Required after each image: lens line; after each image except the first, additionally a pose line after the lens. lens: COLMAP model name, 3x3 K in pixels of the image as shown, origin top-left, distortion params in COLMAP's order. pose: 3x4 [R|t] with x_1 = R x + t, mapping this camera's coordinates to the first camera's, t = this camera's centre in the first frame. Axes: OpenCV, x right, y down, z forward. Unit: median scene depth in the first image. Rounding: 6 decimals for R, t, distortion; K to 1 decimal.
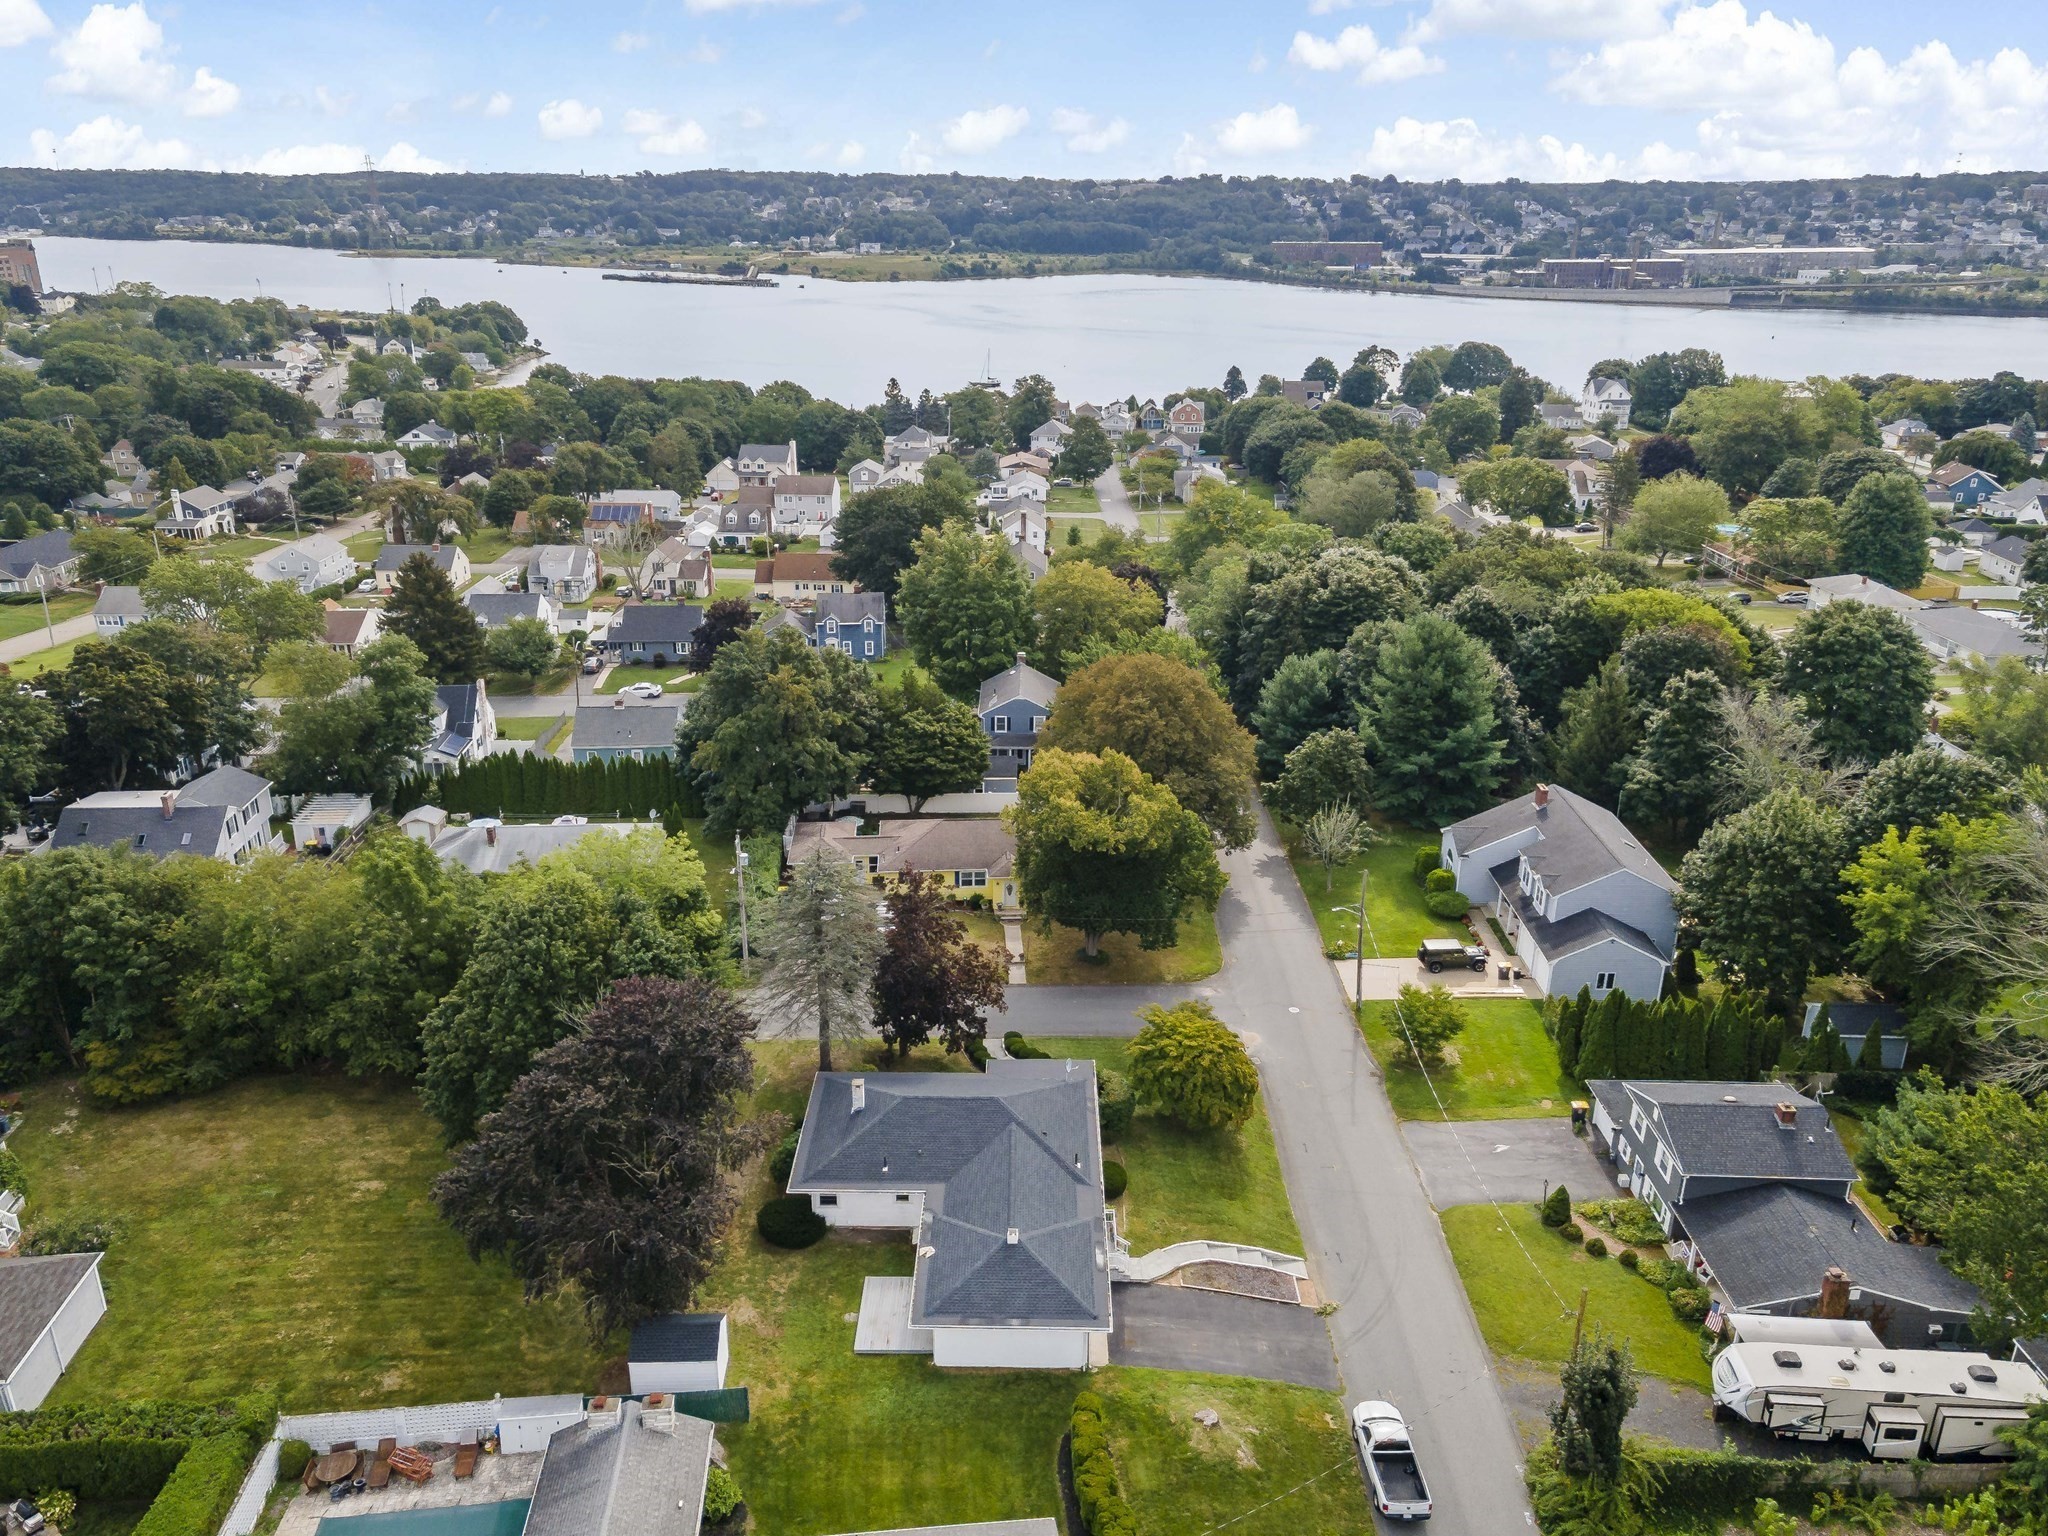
lens RADIAL K [[1519.3, 0, 1024.7], [0, 1519.3, 744.7], [0, 0, 1]] dist [0.036711, 0.012653]
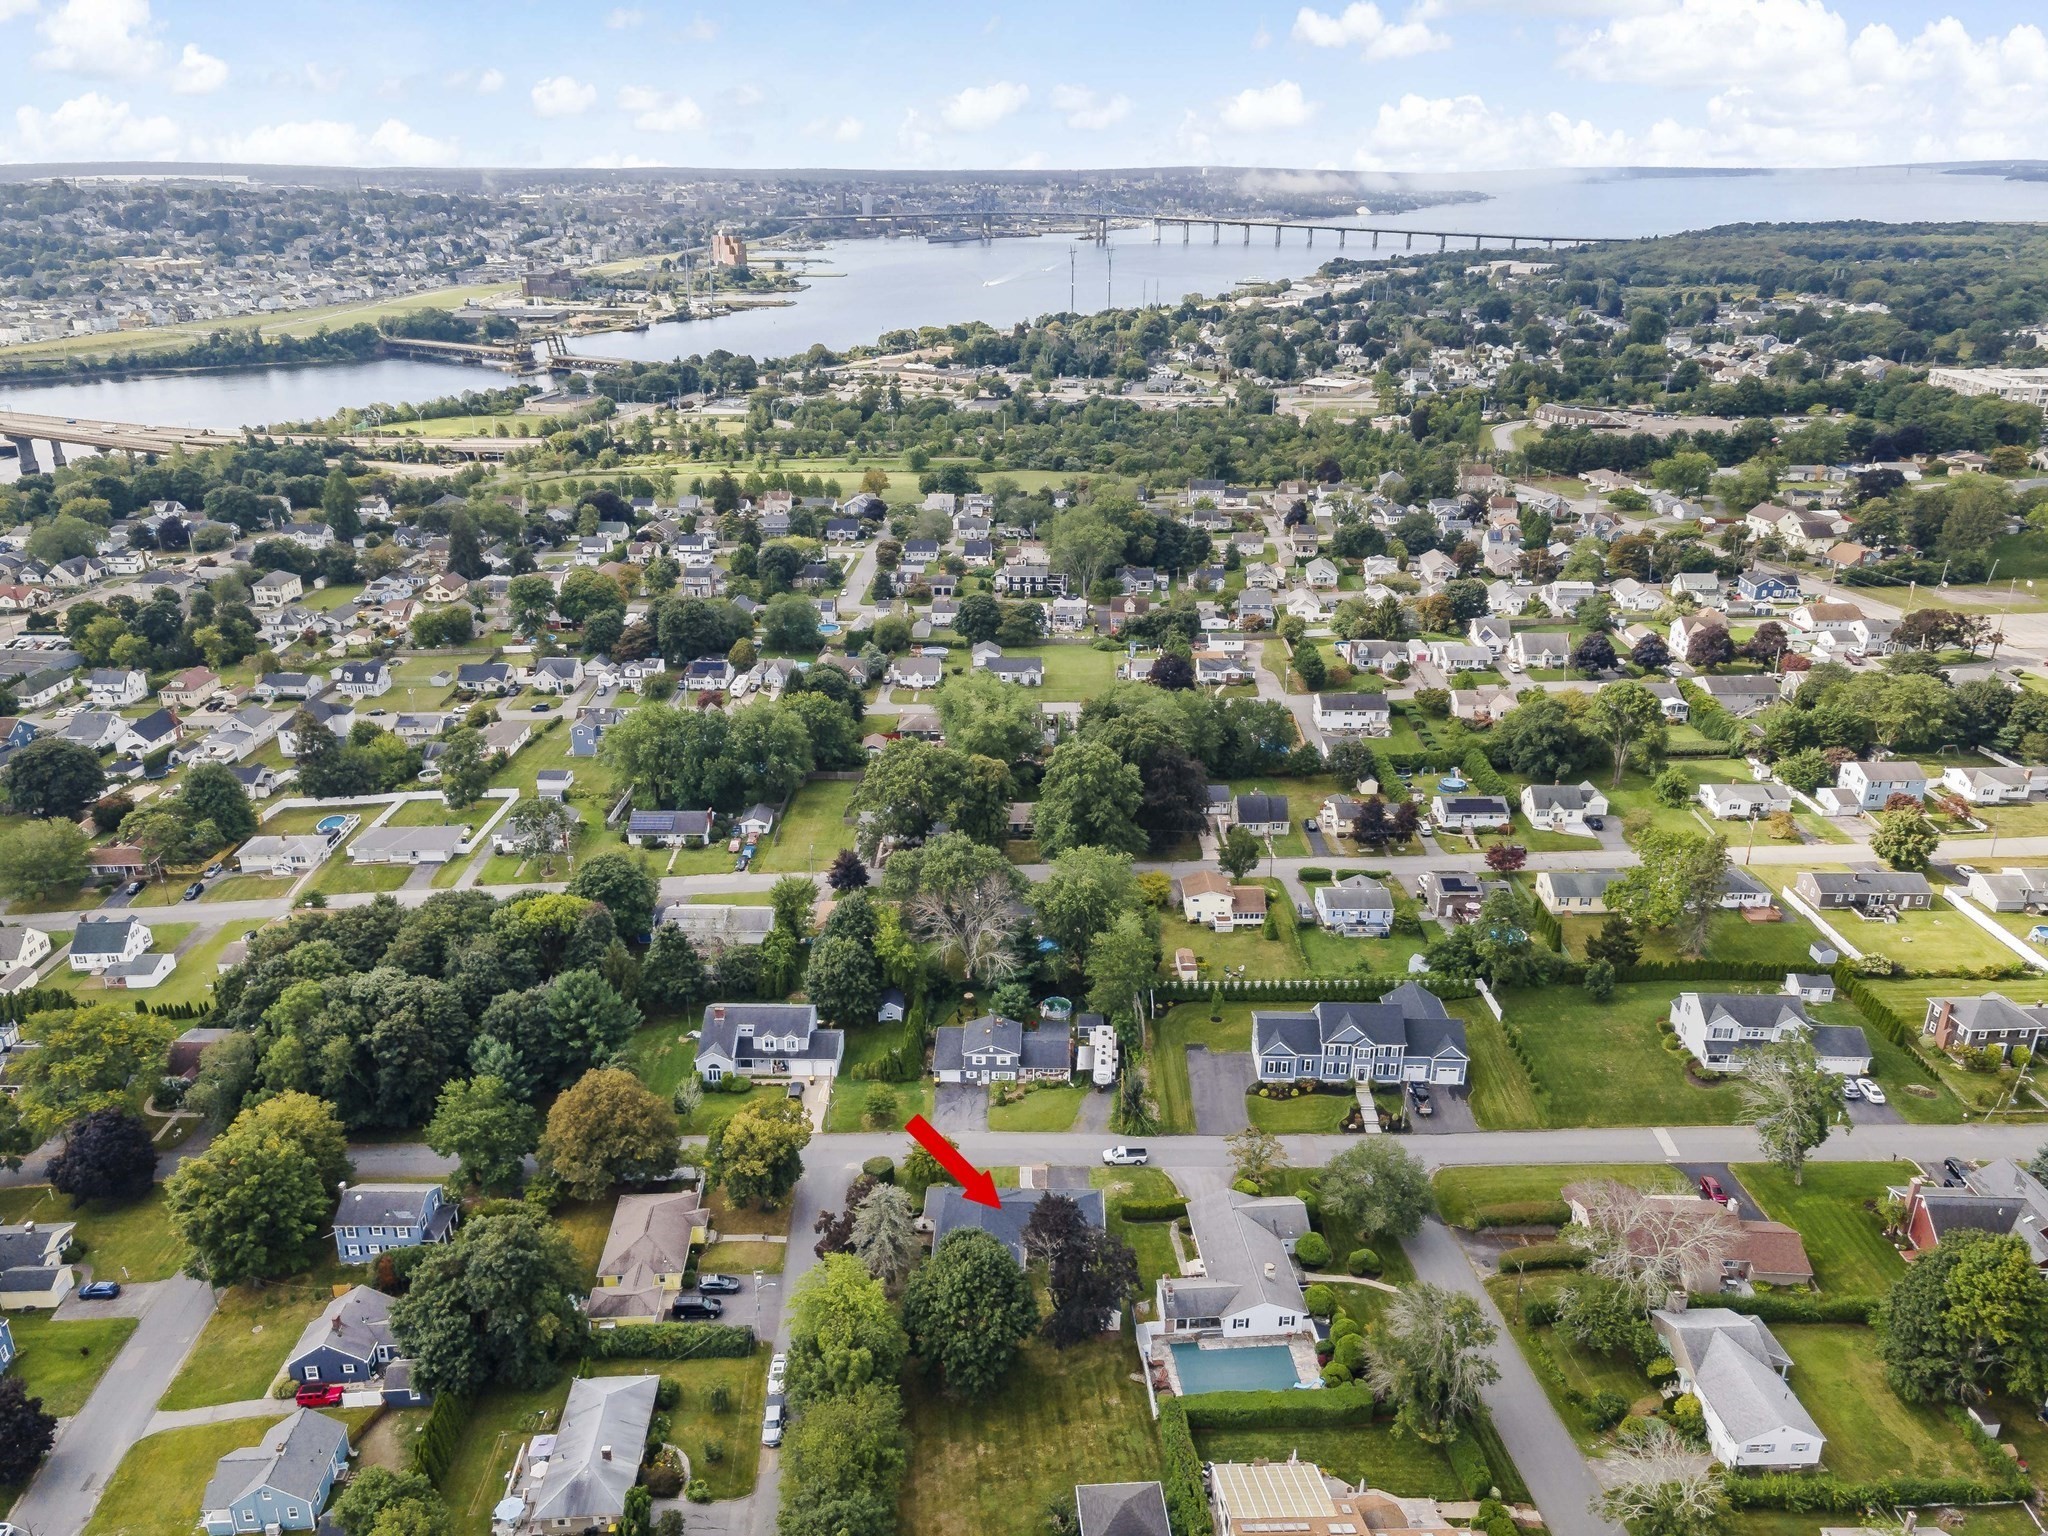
lens RADIAL K [[1489.4, 0, 1024.0], [0, 1489.4, 768.0], [0, 0, 1]] dist [0.051736, 0.005603]
pose [[0.013060, -0.373421, 0.927570, -0.447854], [0.341457, 0.873551, 0.346866, -0.264050], [-0.939807, 0.312195, 0.138916, 0.101489]]
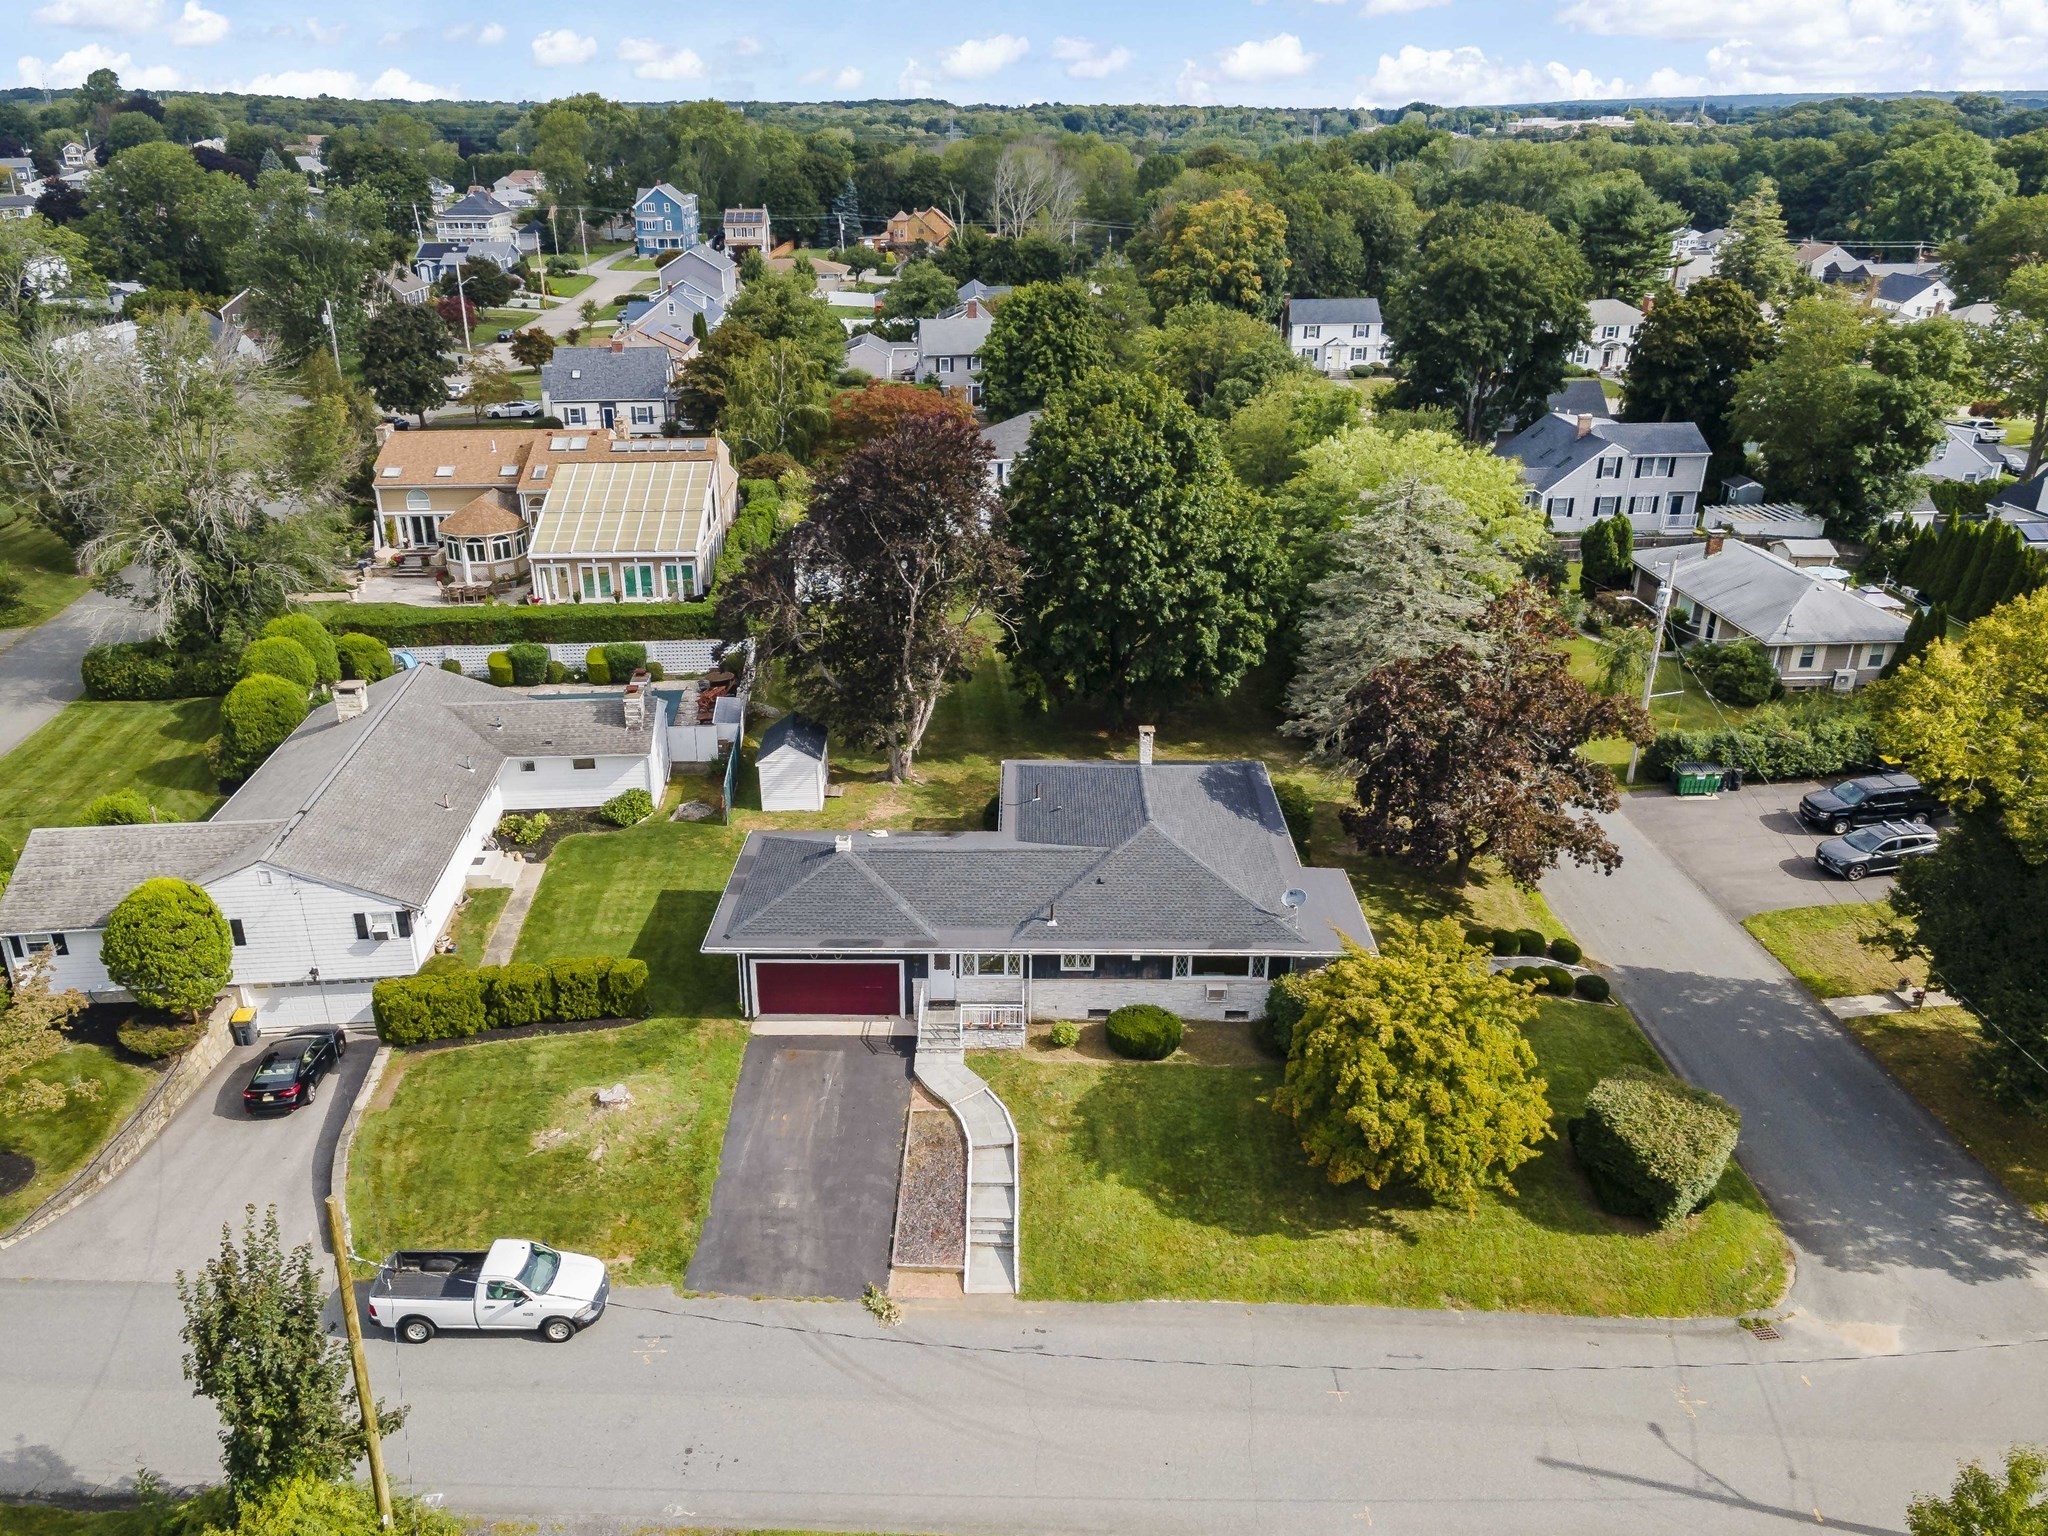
lens RADIAL K [[1529.9, 0, 983.7], [0, 1529.9, 741.0], [0, 0, 1]] dist [0.037382, 0.004637]
pose [[-0.024386, 0.374809, -0.926781, 0.141768], [-0.334407, 0.870594, 0.360885, -0.004302], [0.942113, 0.318723, 0.104108, 0.204195]]
